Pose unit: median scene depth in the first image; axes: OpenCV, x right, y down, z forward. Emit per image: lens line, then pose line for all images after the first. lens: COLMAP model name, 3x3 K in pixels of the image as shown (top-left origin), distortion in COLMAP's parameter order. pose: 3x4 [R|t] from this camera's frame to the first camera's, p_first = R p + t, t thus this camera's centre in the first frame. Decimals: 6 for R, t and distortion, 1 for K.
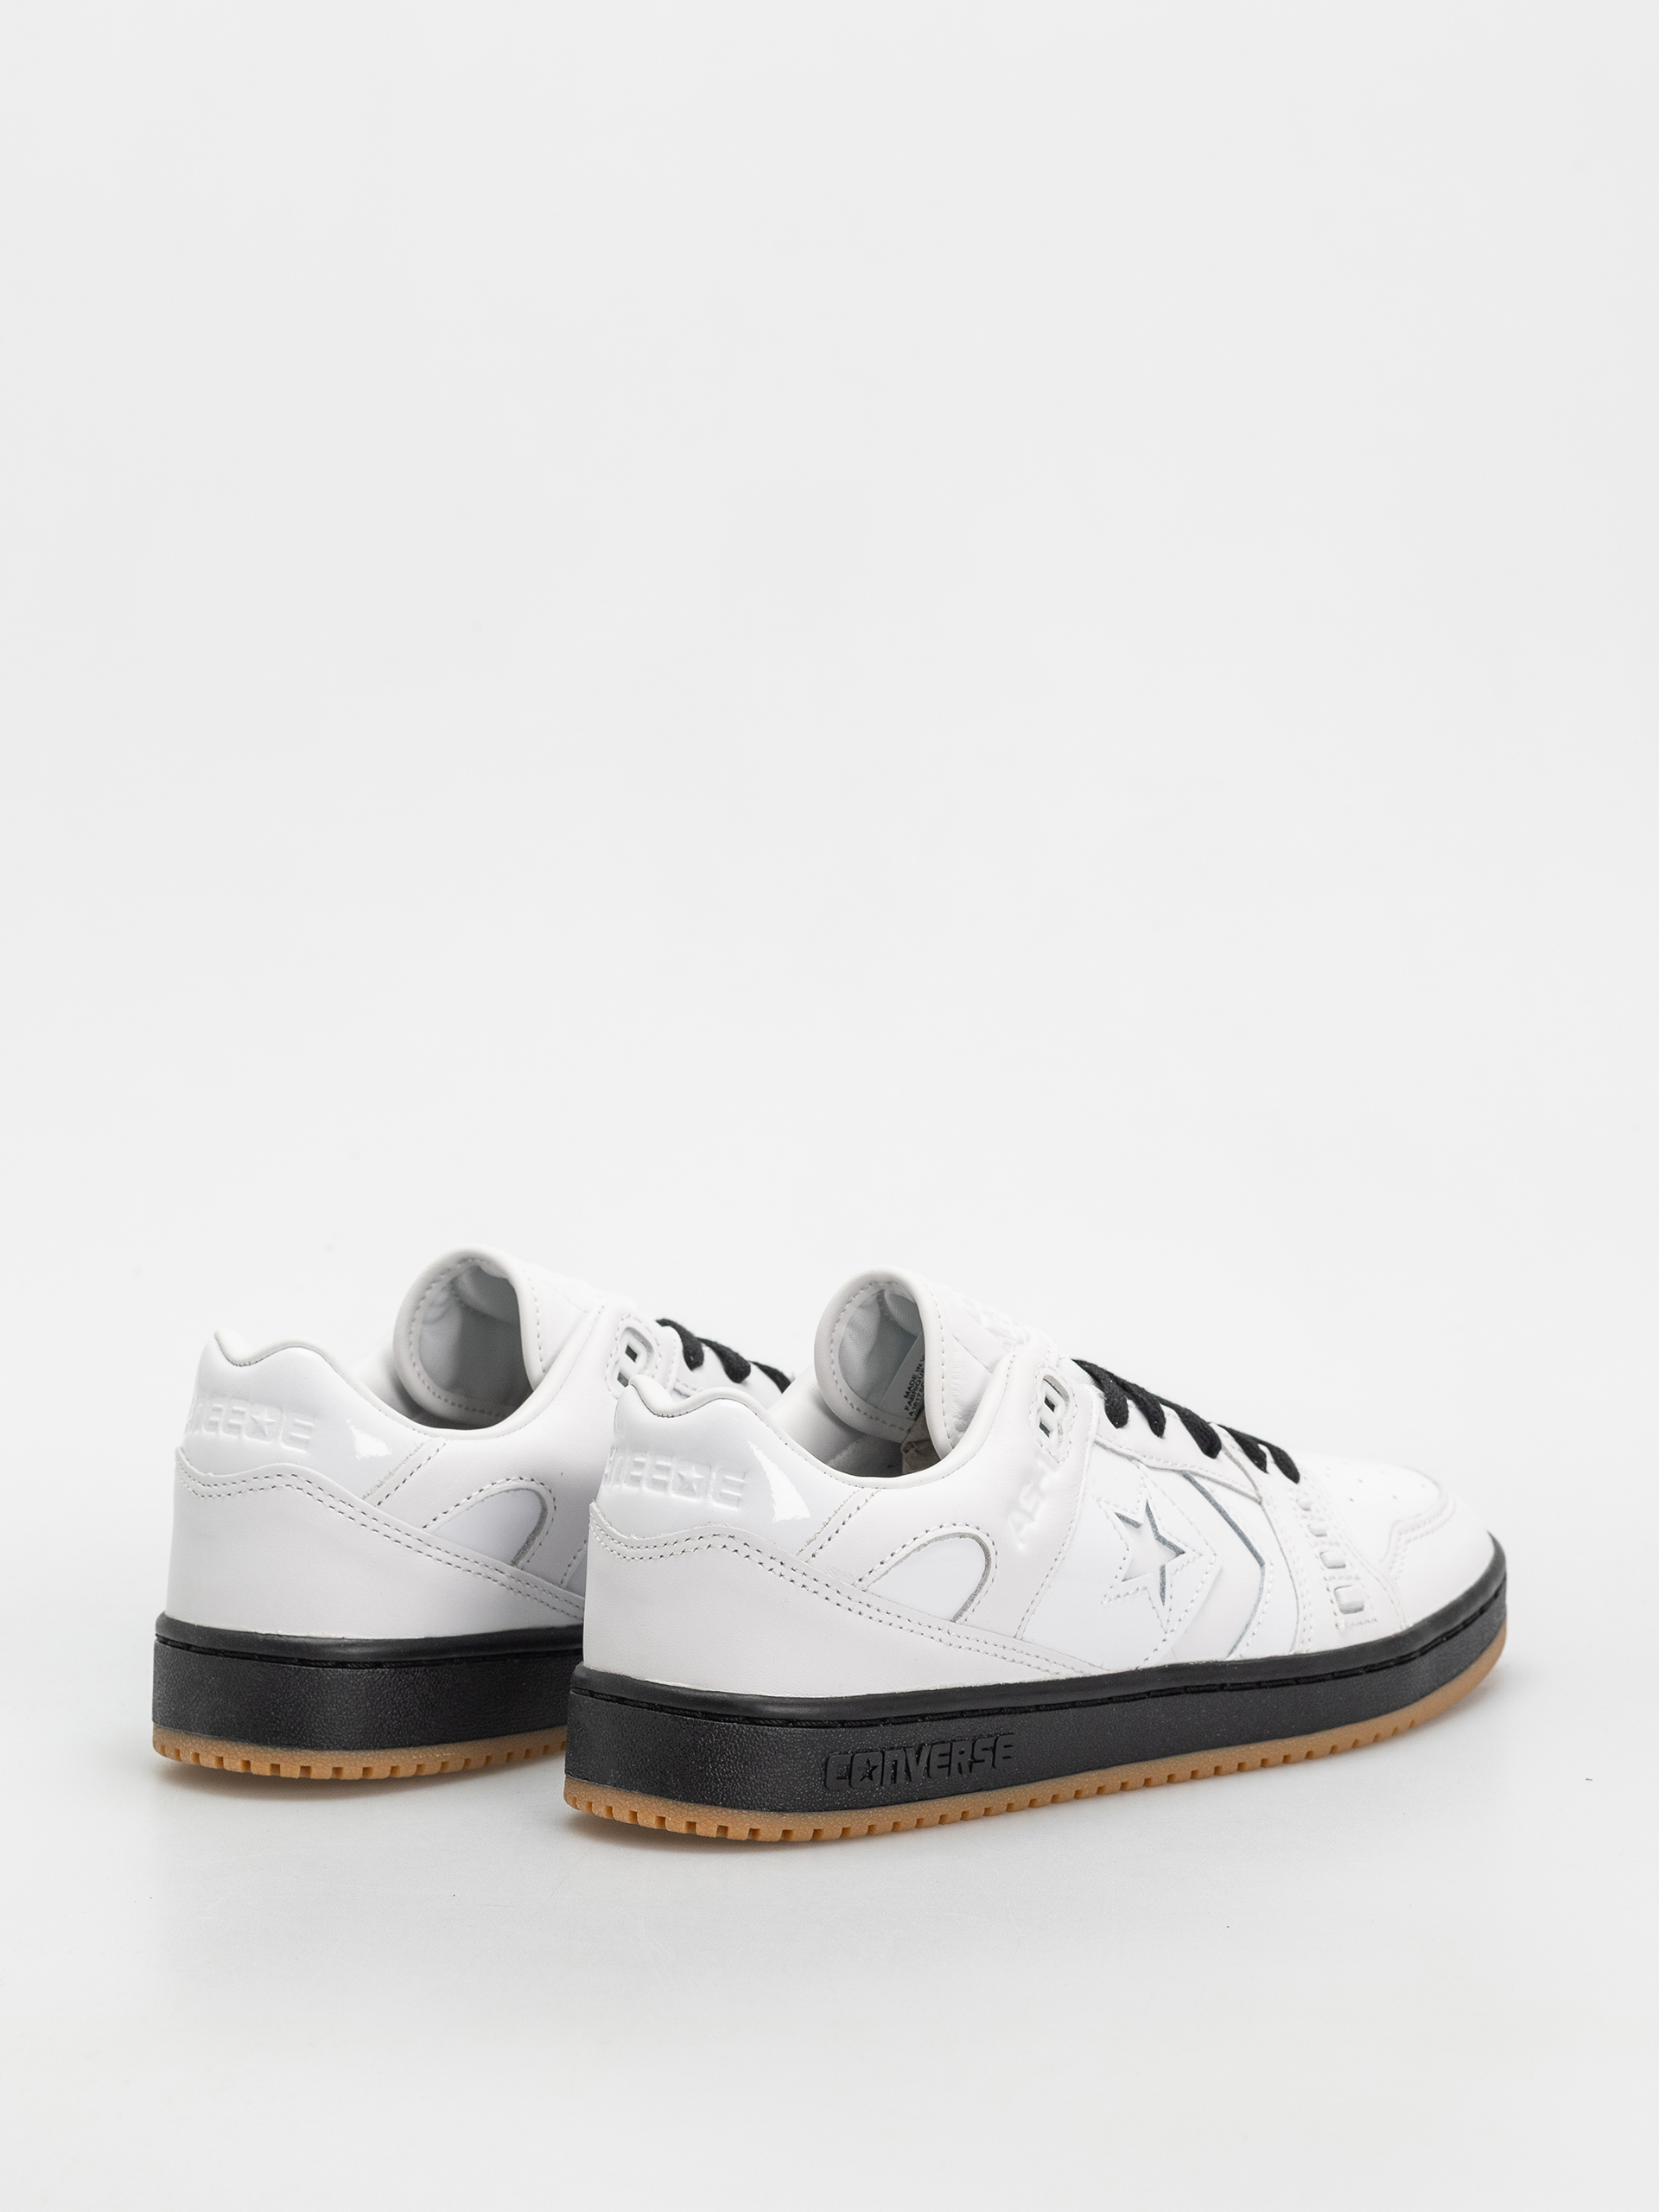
lens RADIAL K [[5291.3, 0, 829.5], [0, 5291.3, 1106.0], [0, 0, 1]] dist [-0.138178, -0.263629]
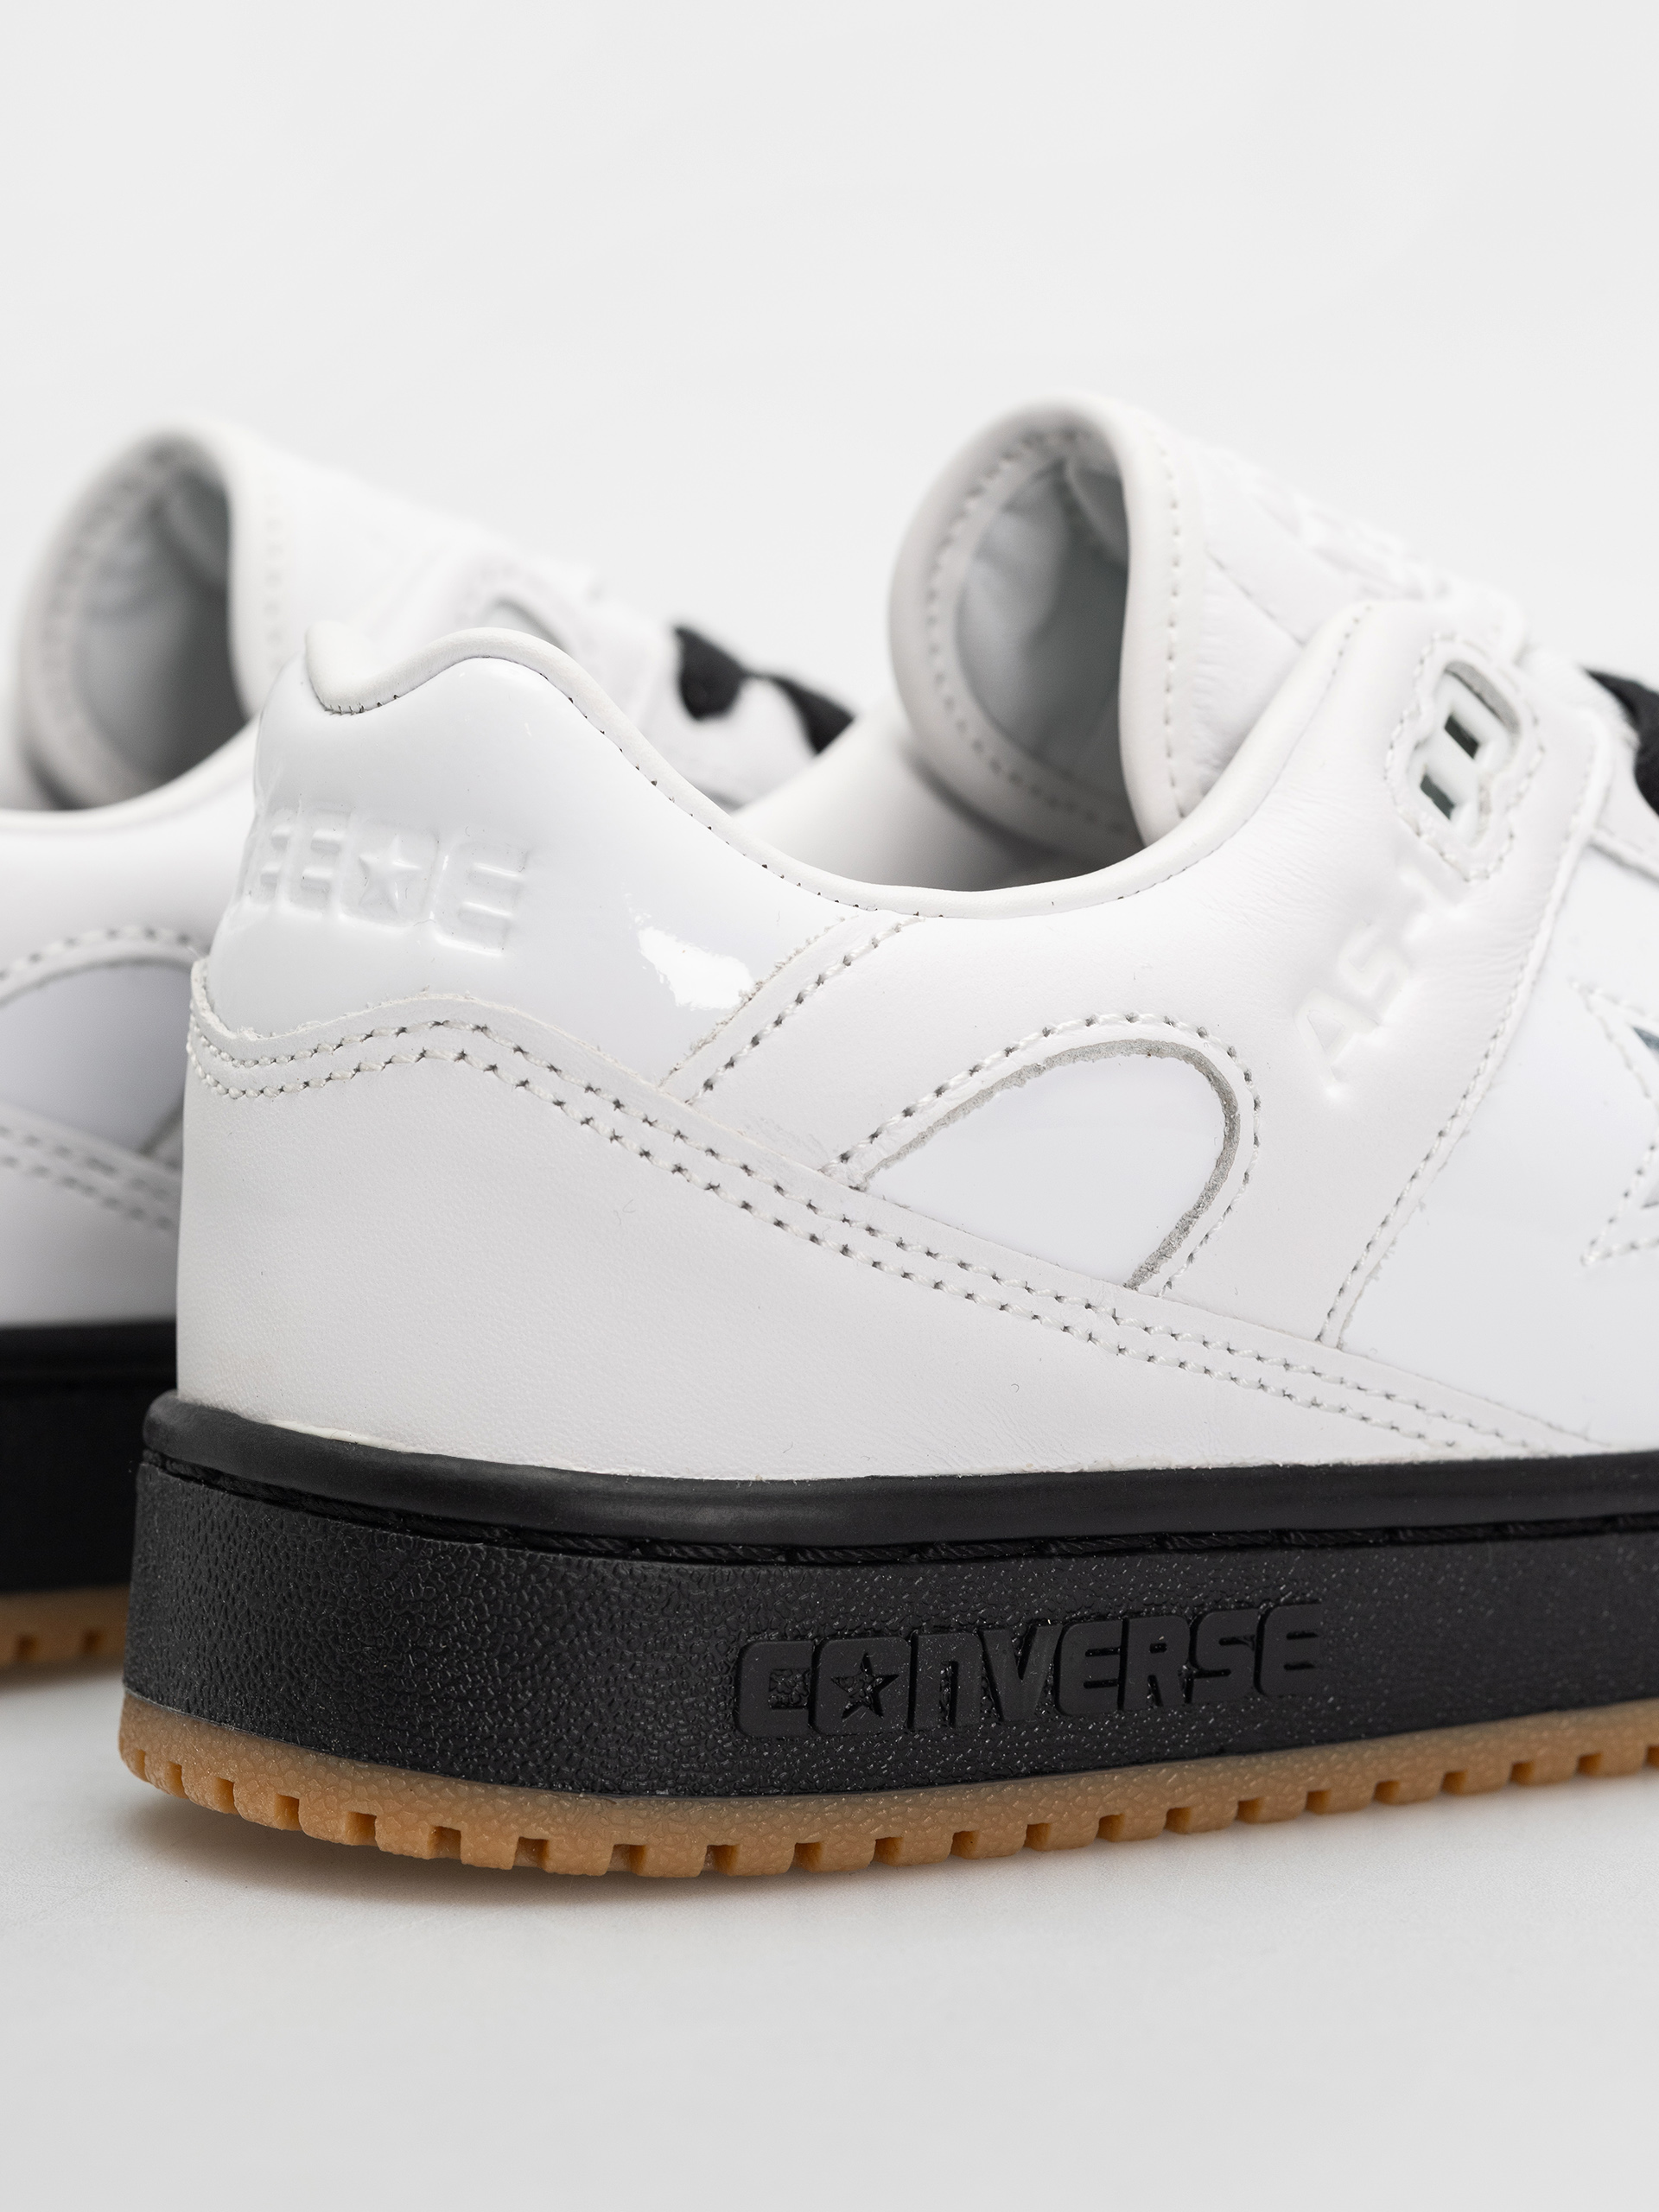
lens RADIAL K [[6354.5, 0, 829.5], [0, 6354.5, 1106.0], [0, 0, 1]] dist [0.052345, 0.135484]
pose [[0.985581, 0.014149, -0.168614, 0.076642], [-0.009174, 0.999500, 0.030252, 0.071812], [0.168958, -0.028269, 0.985218, 0.562897]]
